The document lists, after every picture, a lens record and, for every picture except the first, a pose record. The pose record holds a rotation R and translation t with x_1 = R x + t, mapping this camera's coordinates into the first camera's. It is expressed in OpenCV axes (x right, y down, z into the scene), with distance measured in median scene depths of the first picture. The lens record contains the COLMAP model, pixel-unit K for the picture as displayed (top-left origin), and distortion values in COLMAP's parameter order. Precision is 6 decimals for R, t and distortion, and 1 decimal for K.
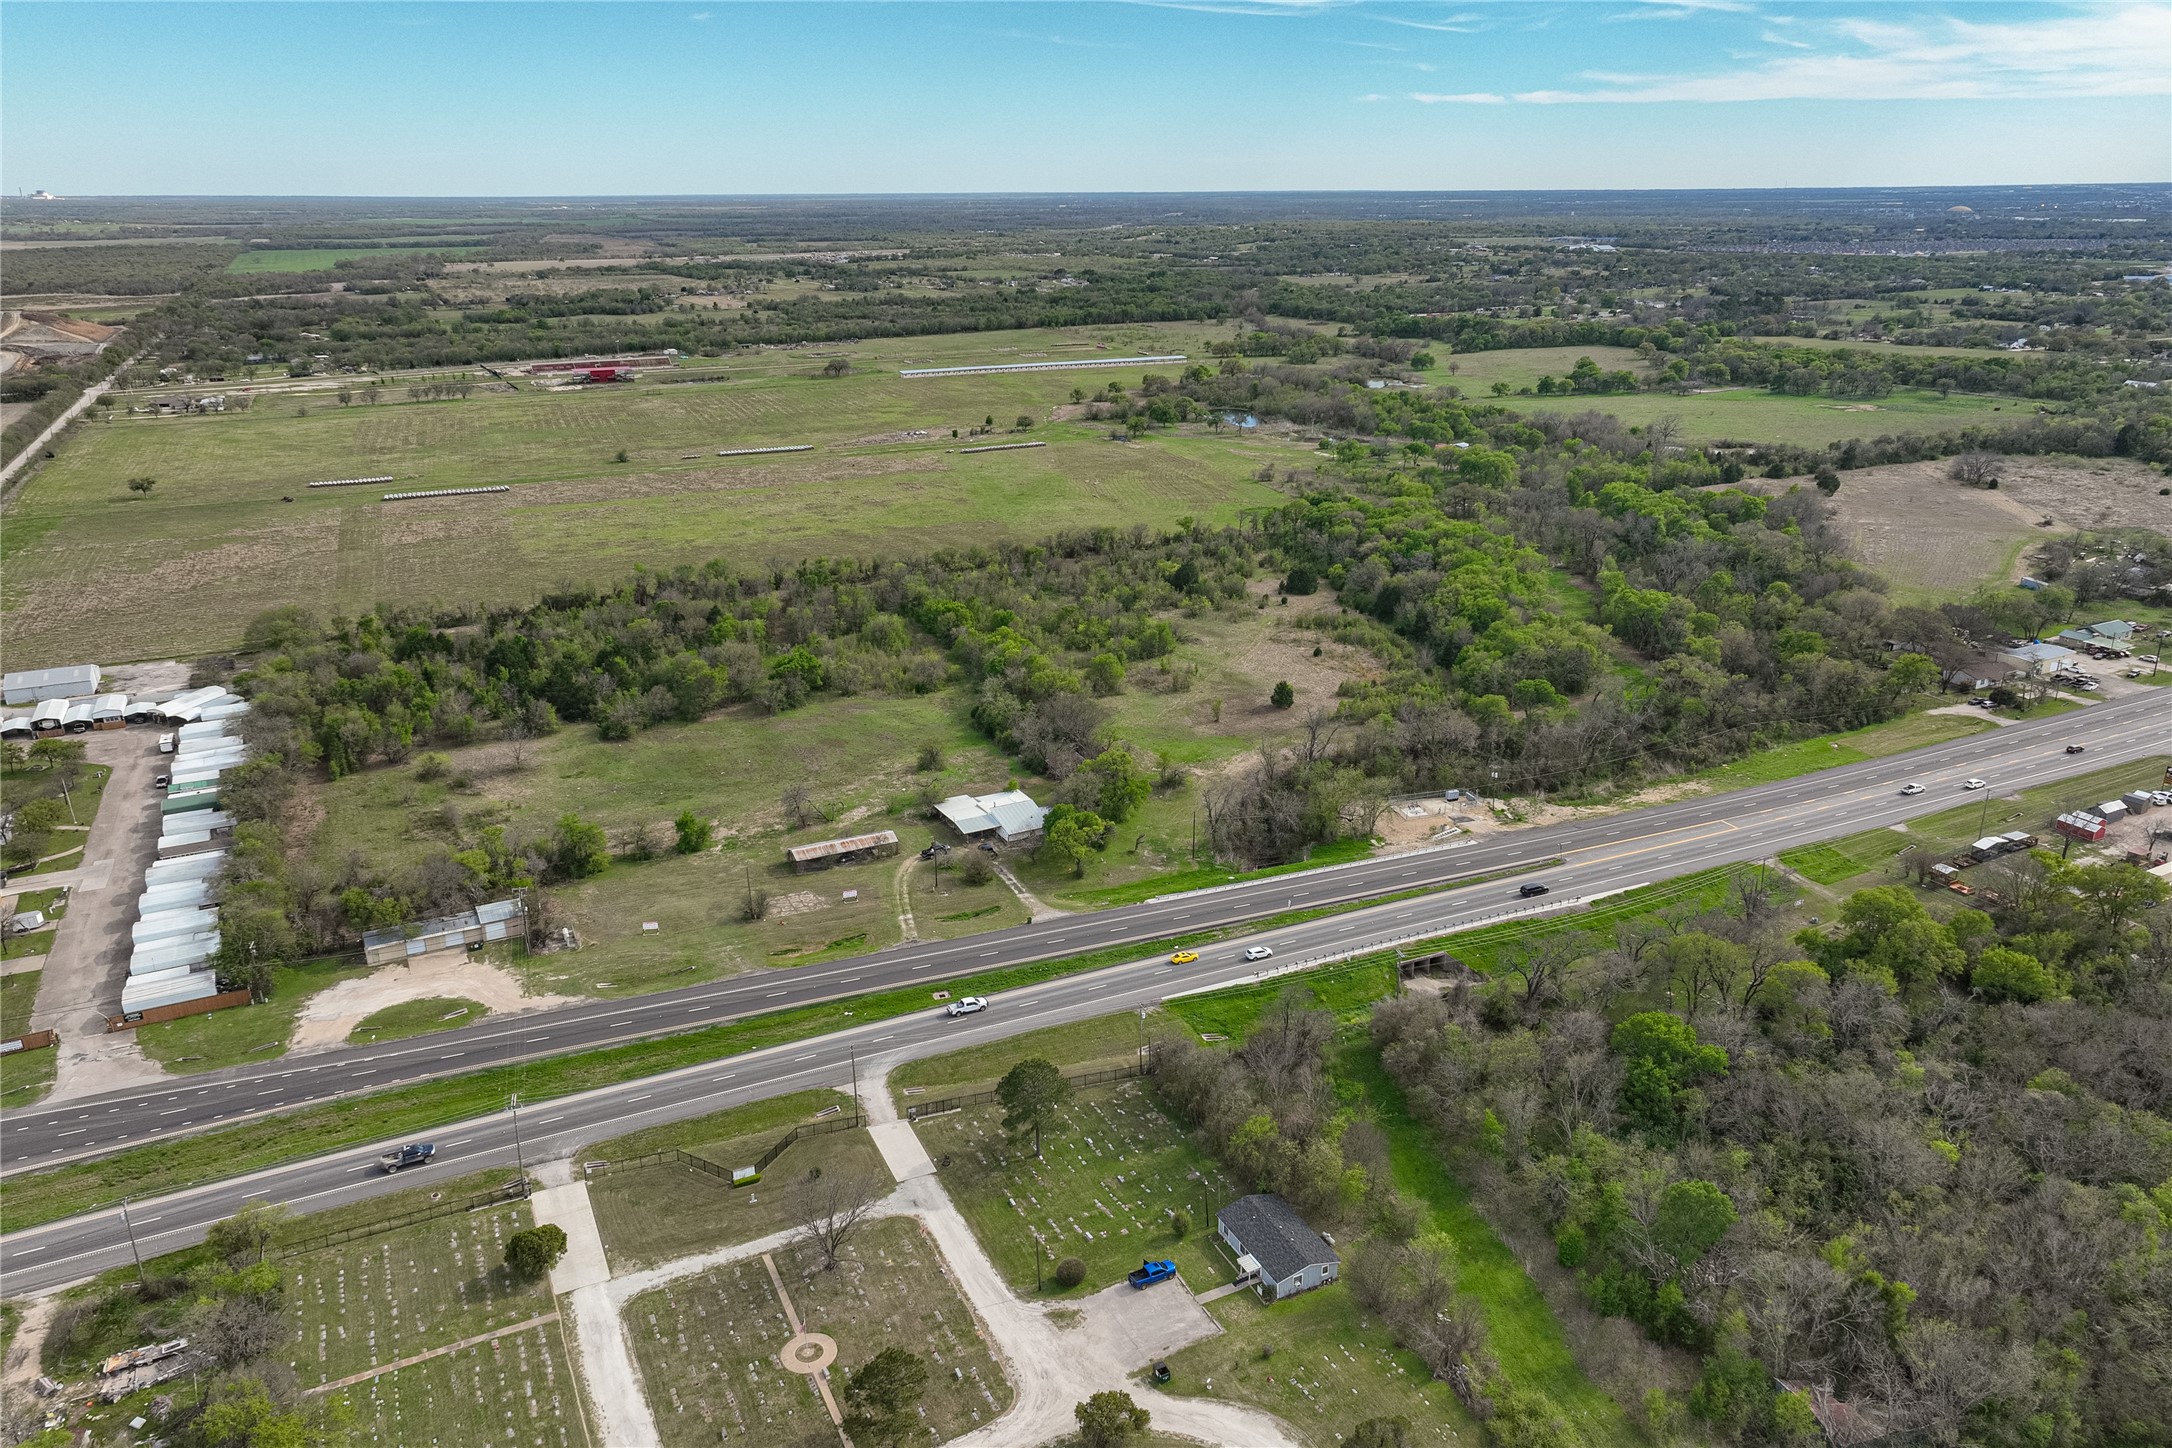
lens RADIAL K [[1536.7, 0, 1076.7], [0, 1536.7, 733.4], [0, 0, 1]] dist [-0.003092, 0.018107]
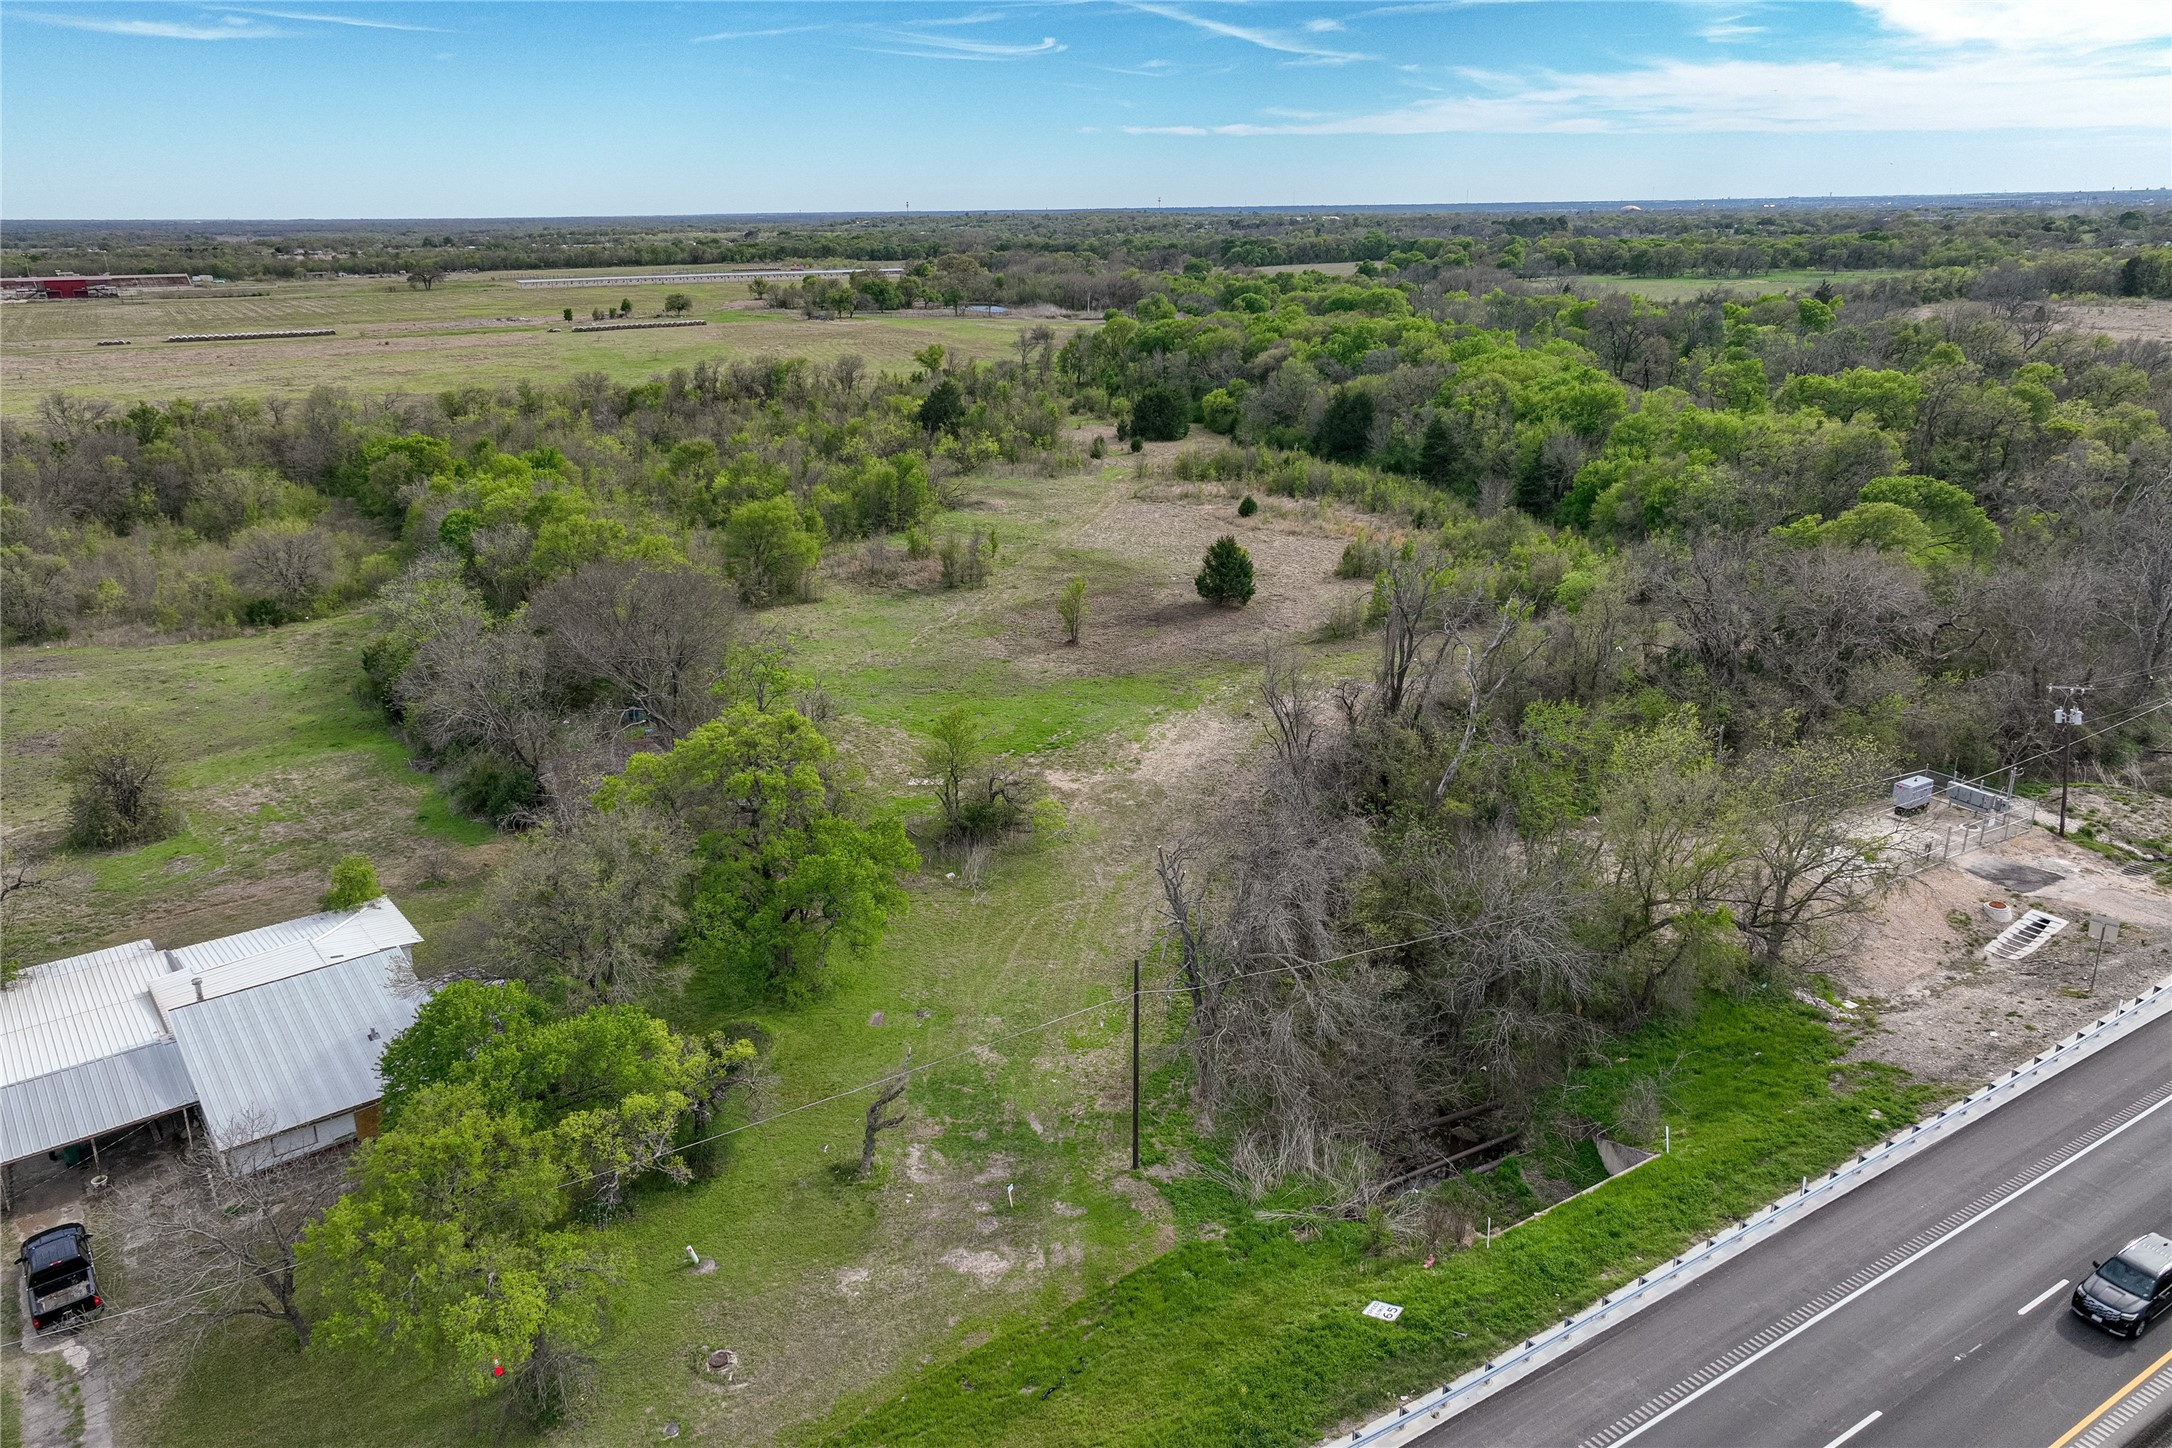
lens RADIAL K [[1536.7, 0, 1096.9], [0, 1536.7, 730.6], [0, 0, 1]] dist [-0.003092, 0.018107]
pose [[0.981220, -0.064739, 0.181705, 0.026428], [0.067704, 0.997654, -0.010157, 0.016100], [-0.180621, 0.022268, 0.983301, 0.594722]]
